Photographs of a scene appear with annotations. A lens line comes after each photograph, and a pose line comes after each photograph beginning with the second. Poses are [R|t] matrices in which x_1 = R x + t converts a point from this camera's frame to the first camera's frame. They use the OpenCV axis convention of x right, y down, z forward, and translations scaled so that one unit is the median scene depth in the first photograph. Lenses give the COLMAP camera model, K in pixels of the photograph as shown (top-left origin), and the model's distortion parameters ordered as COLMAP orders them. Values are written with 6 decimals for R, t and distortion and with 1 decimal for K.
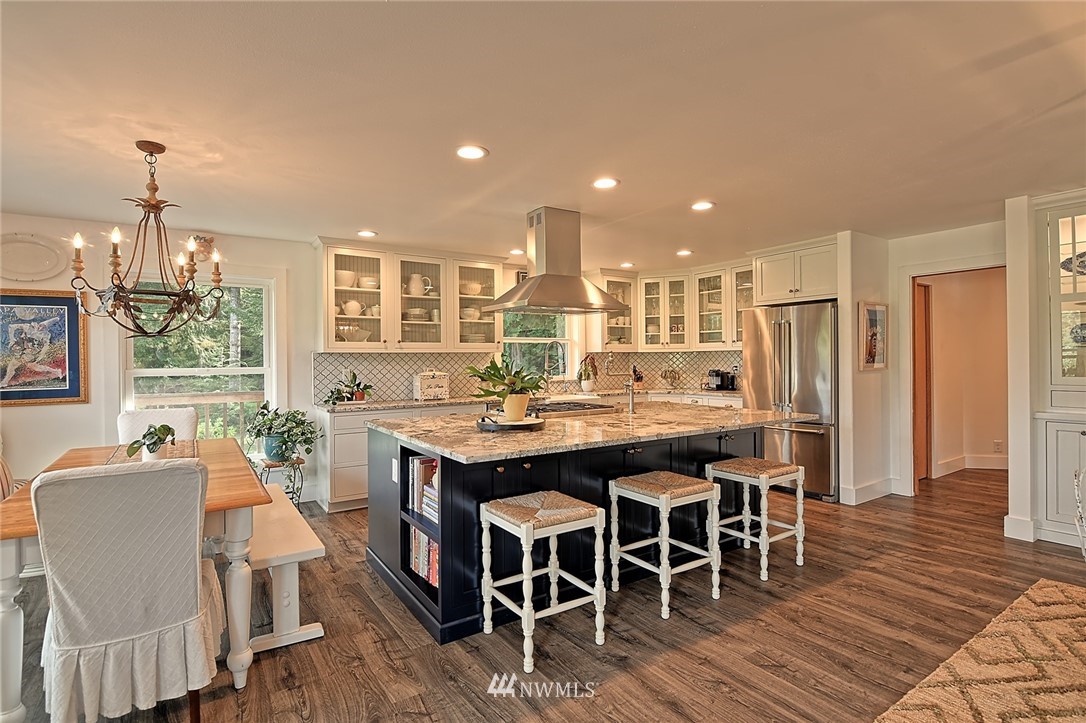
lens RADIAL K [[530.7, 0, 547.9], [0, 530.7, 359.6], [0, 0, 1]] dist [-0.003137, -0.012811]
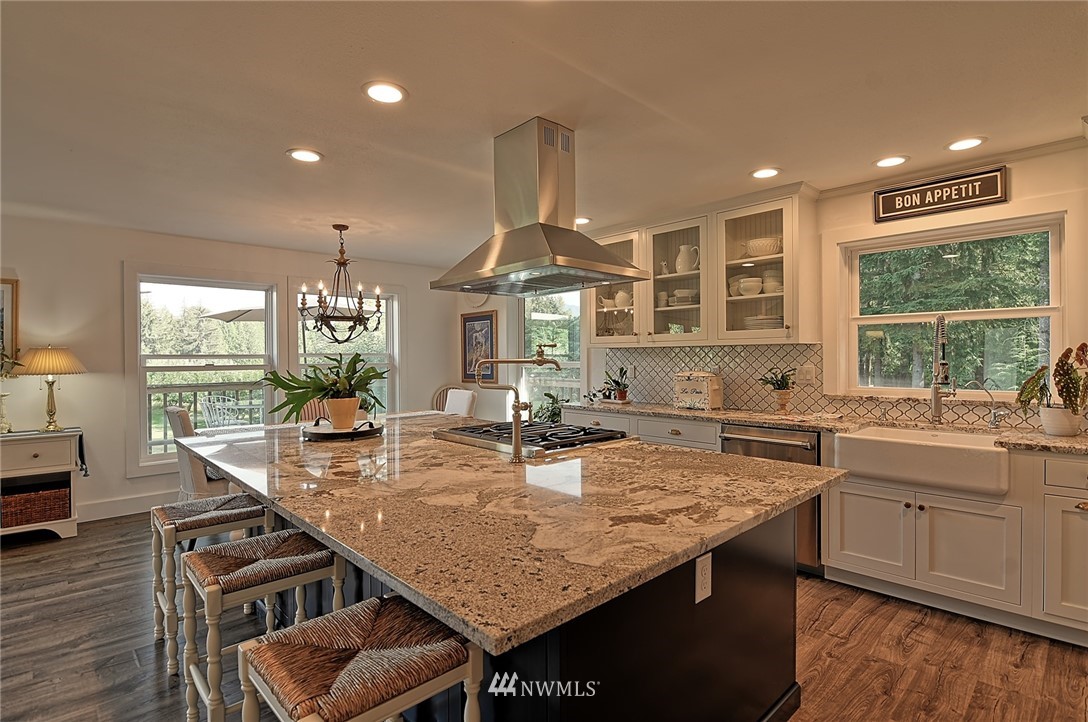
lens RADIAL K [[531.7, 0, 548.9], [0, 531.7, 359.1], [0, 0, 1]] dist [-0.003137, -0.012811]
pose [[0.160576, 0.012989, -0.986938, 0.677779], [0.004735, 0.999892, 0.013930, -0.008343], [0.987012, -0.006910, 0.160497, 0.936173]]
